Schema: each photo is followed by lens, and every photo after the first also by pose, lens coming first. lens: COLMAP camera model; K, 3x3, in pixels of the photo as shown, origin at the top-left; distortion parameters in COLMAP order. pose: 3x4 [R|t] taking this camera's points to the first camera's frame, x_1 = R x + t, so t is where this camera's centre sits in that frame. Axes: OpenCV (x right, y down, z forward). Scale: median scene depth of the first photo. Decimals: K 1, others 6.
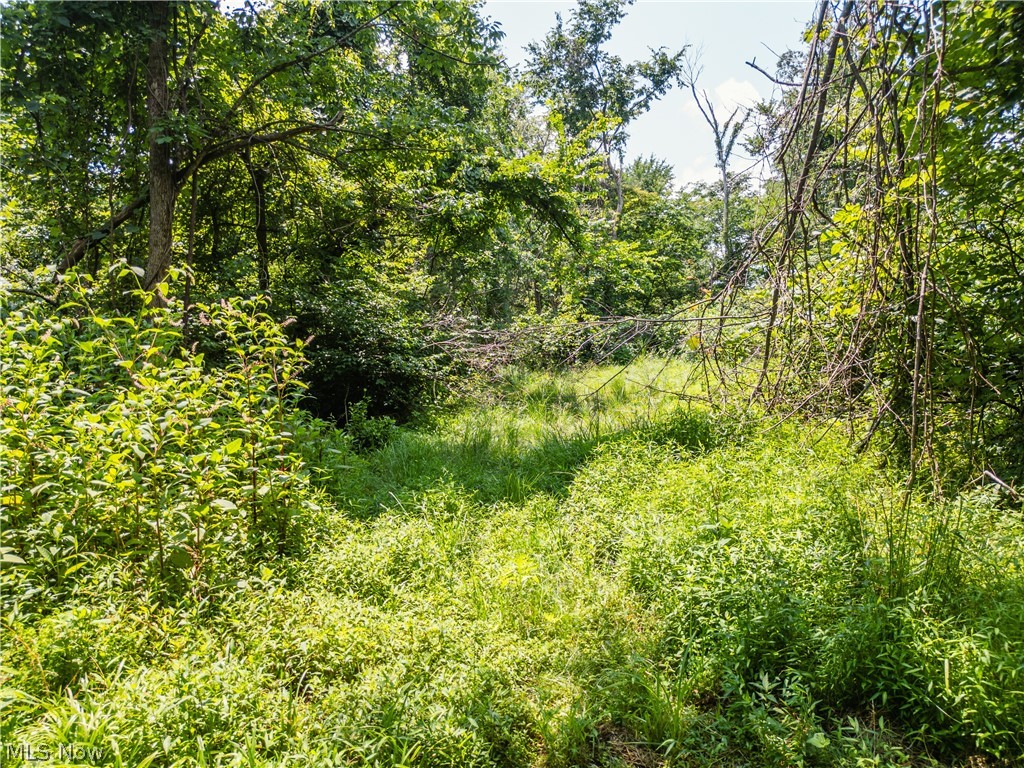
lens RADIAL K [[706.3, 0, 508.3], [0, 706.3, 378.9], [0, 0, 1]] dist [0.084366, -0.097096]
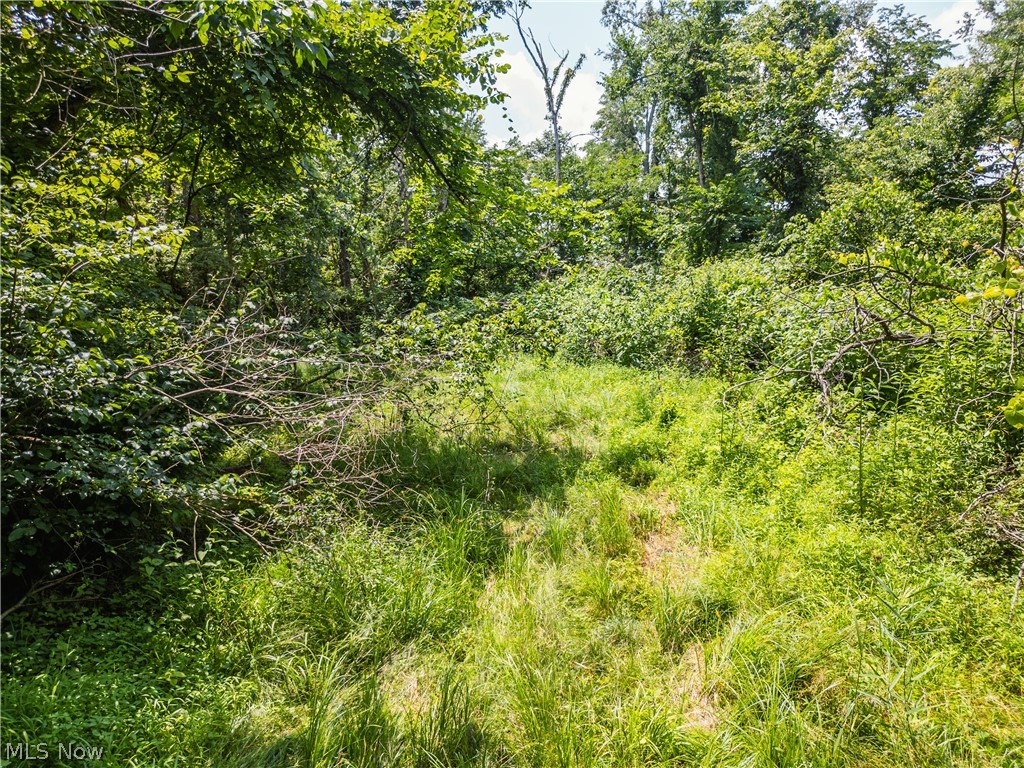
lens RADIAL K [[706.3, 0, 508.3], [0, 706.3, 378.9], [0, 0, 1]] dist [0.084366, -0.097096]
pose [[0.957125, -0.031000, 0.288012, -0.015188], [0.017609, 0.998645, 0.048970, -0.023372], [-0.289139, -0.041799, 0.956374, 0.168877]]
